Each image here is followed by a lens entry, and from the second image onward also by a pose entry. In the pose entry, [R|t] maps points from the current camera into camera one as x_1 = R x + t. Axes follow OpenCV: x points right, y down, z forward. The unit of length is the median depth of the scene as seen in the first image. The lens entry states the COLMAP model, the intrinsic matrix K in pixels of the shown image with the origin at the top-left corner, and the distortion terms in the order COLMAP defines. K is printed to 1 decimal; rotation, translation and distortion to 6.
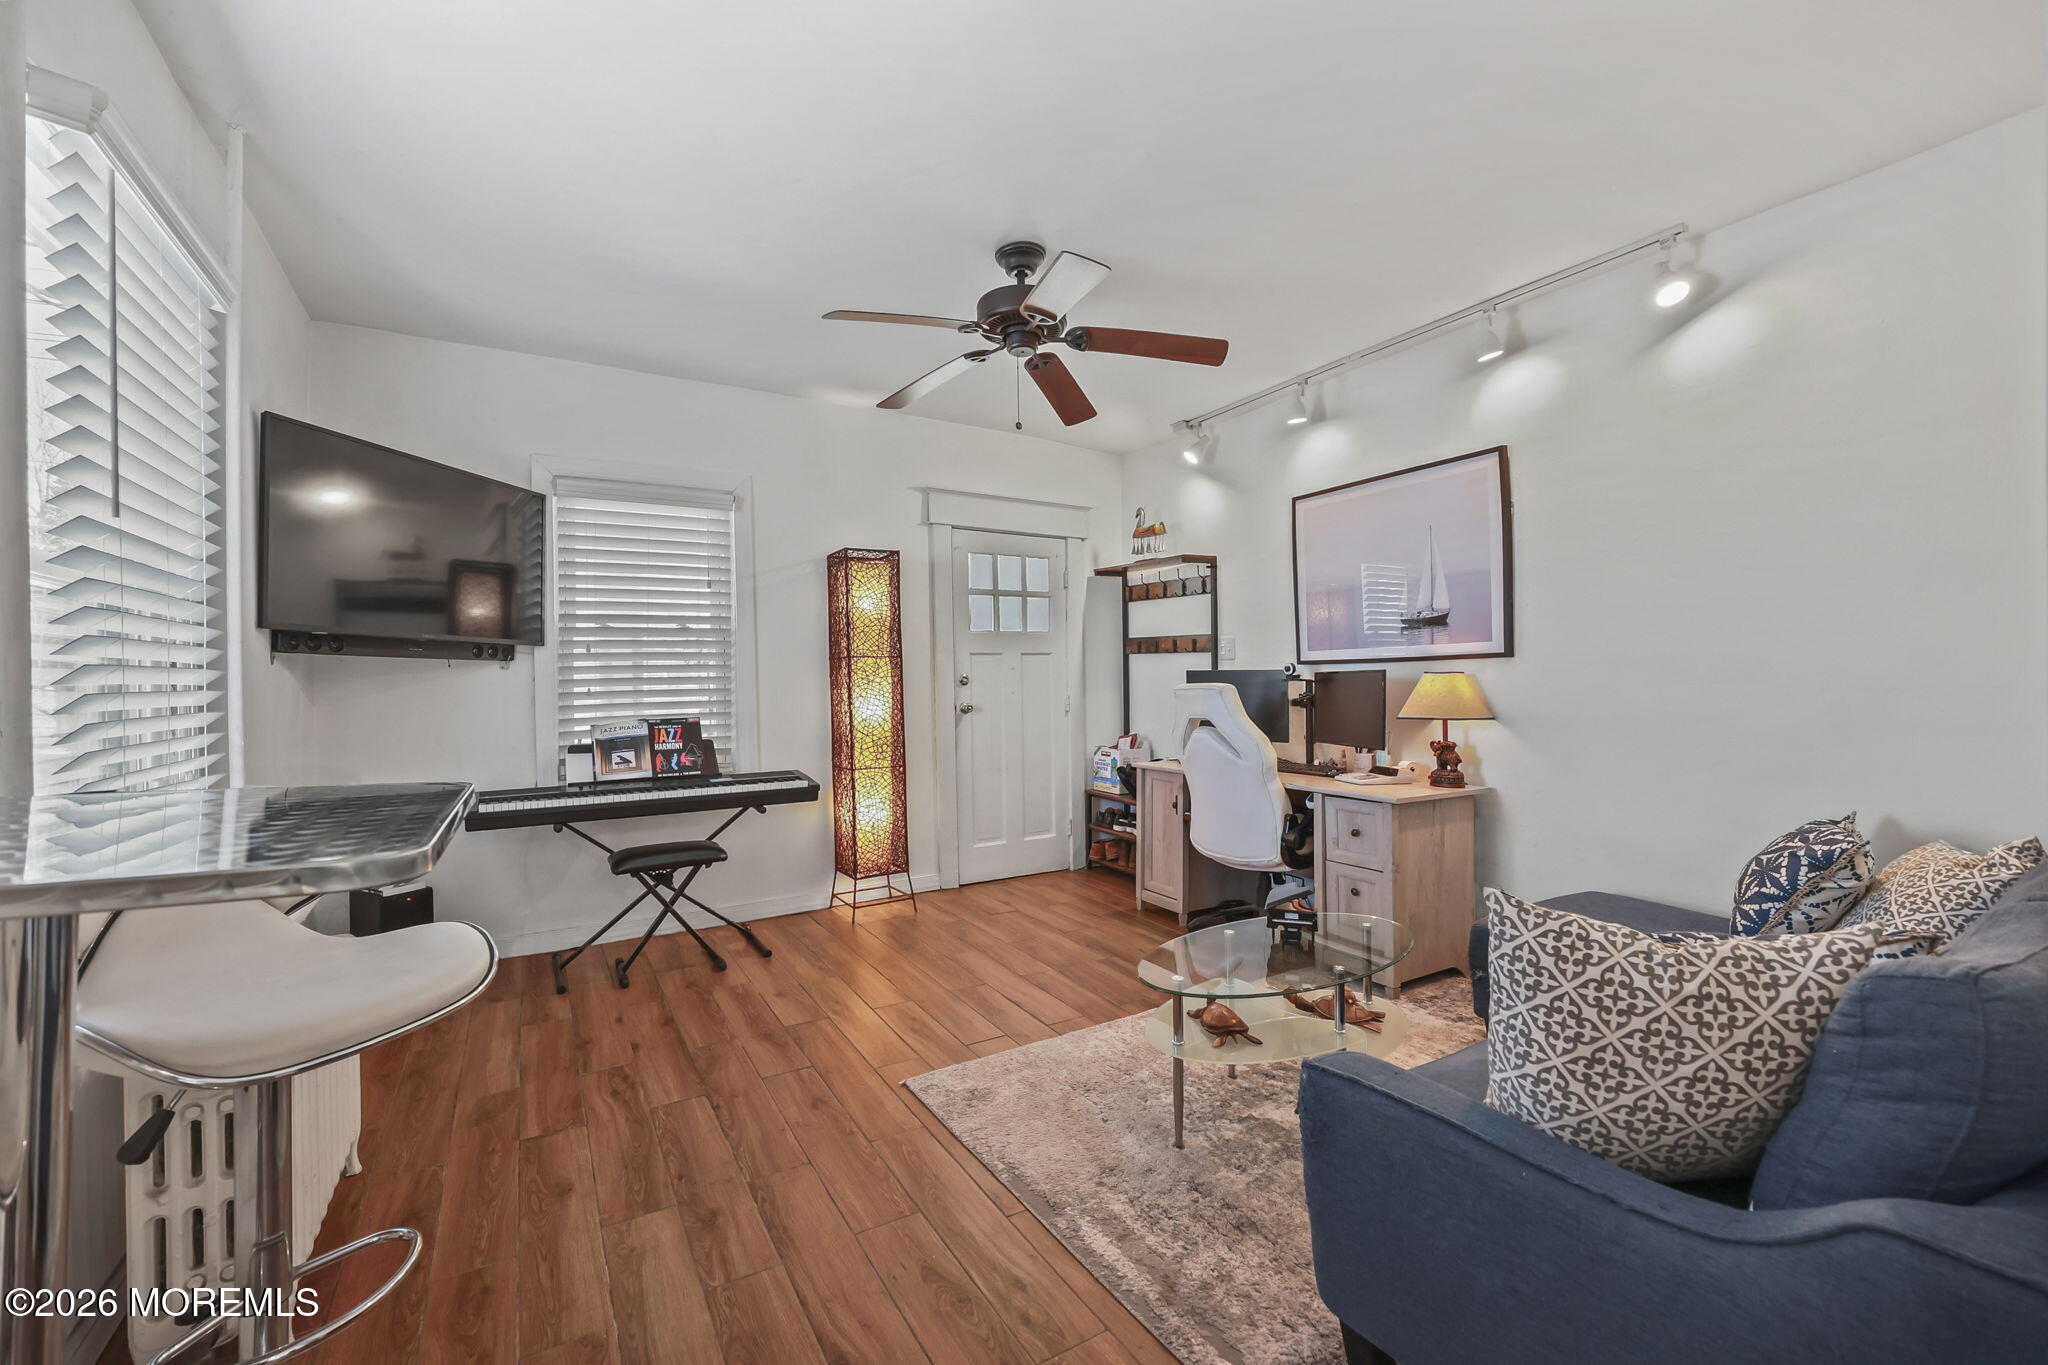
lens RADIAL K [[843.4, 0, 1035.0], [0, 843.4, 673.8], [0, 0, 1]] dist [-0.001739, -0.000002]
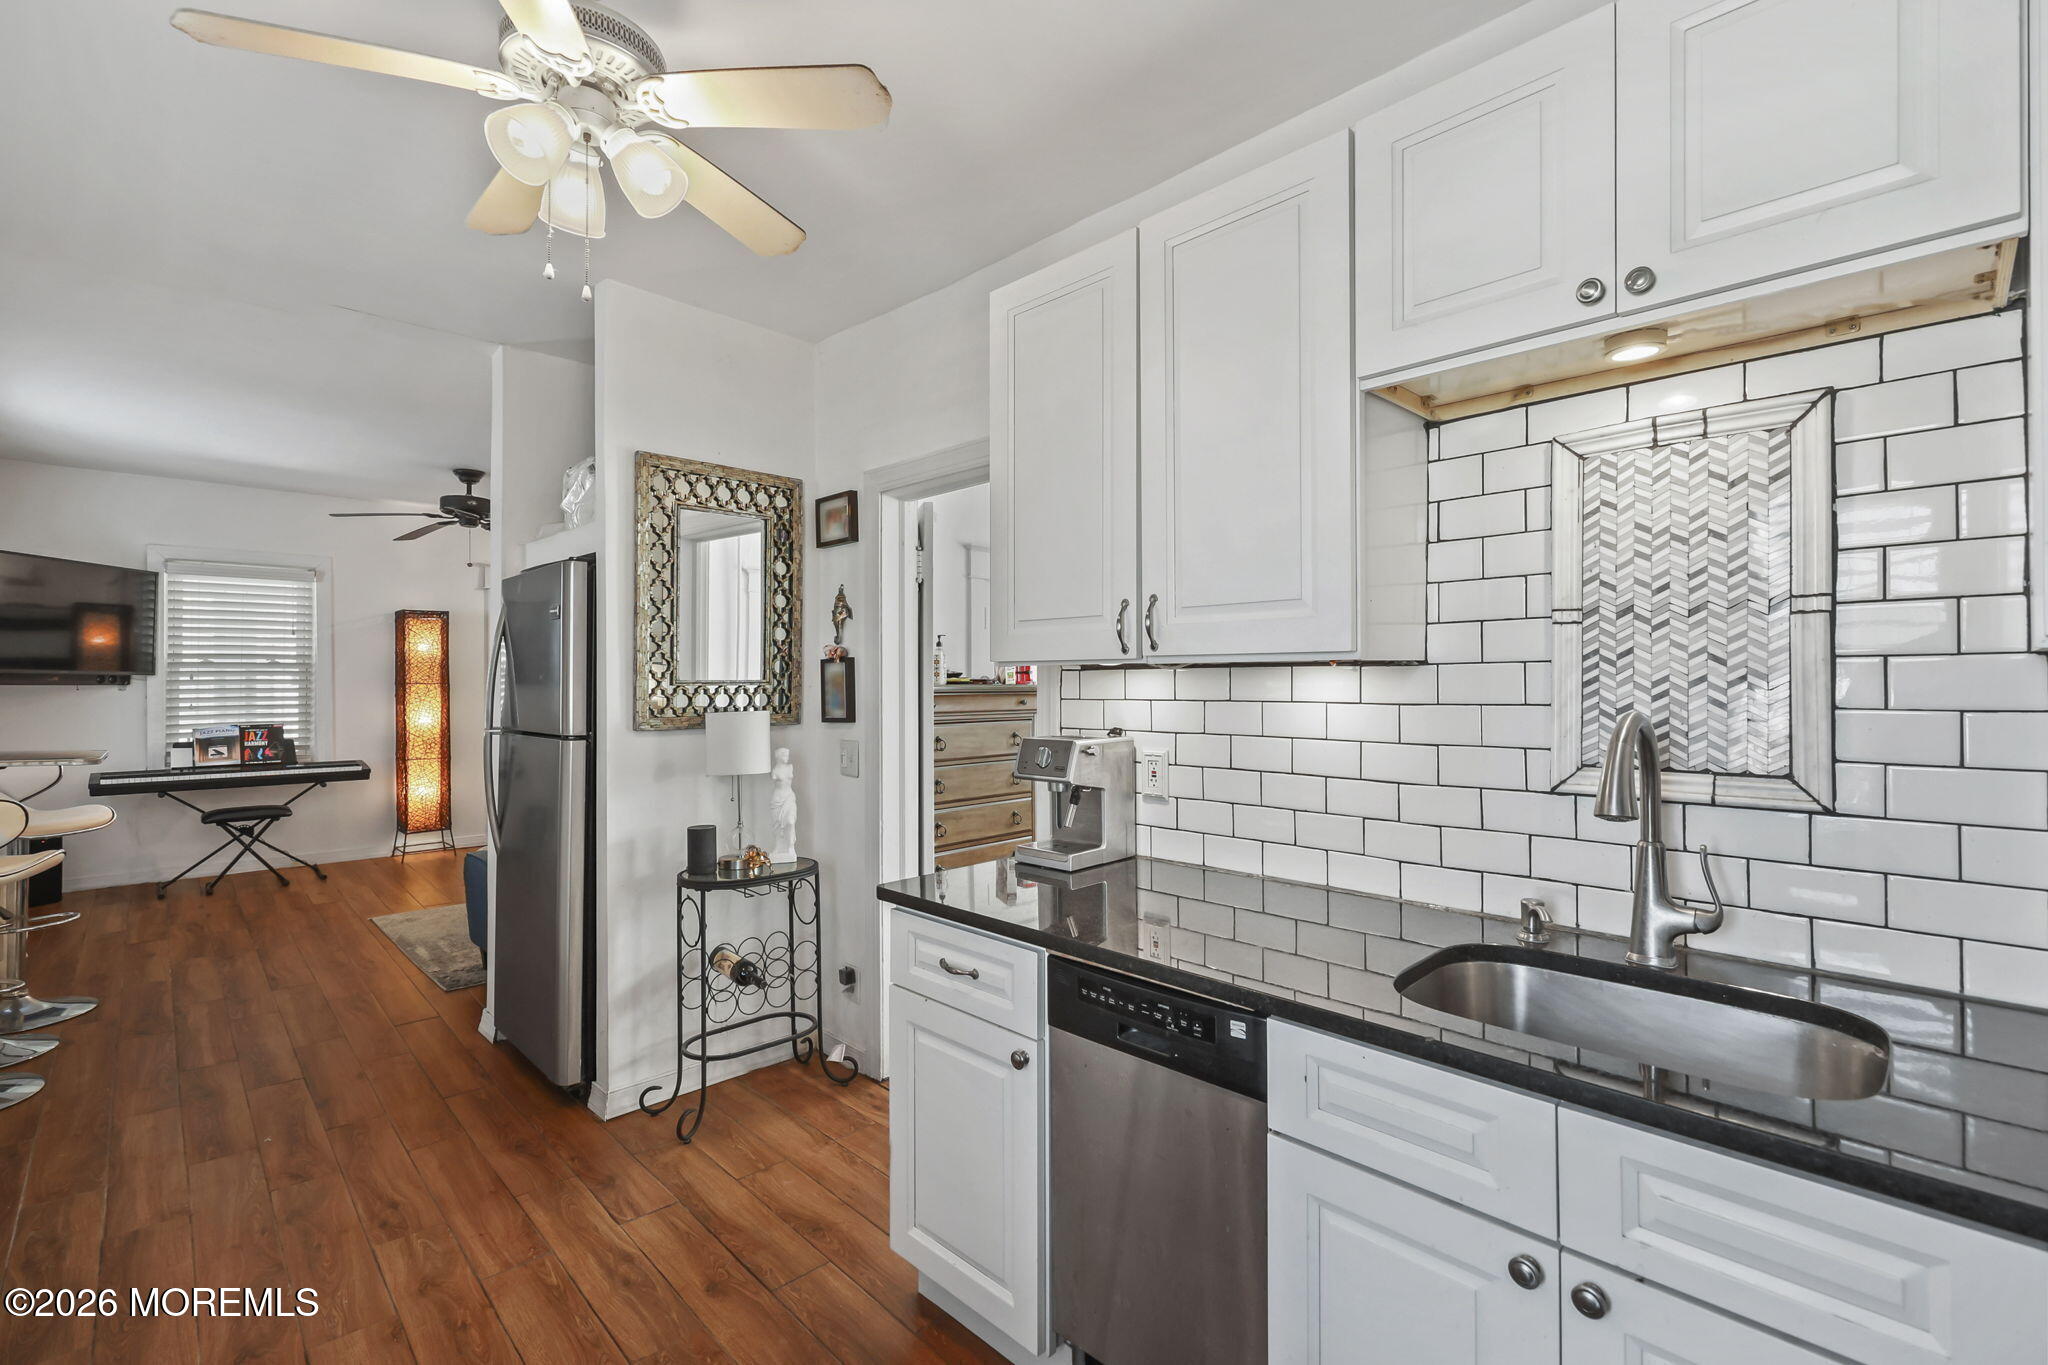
lens RADIAL K [[900.3, 0, 1028.7], [0, 900.3, 678.1], [0, 0, 1]] dist [0.002897, 0.000820]
pose [[0.974692, 0.020639, 0.222598, 0.546723], [-0.021509, 0.999768, 0.001483, -0.061749], [-0.222516, -0.006233, 0.974909, -0.866615]]
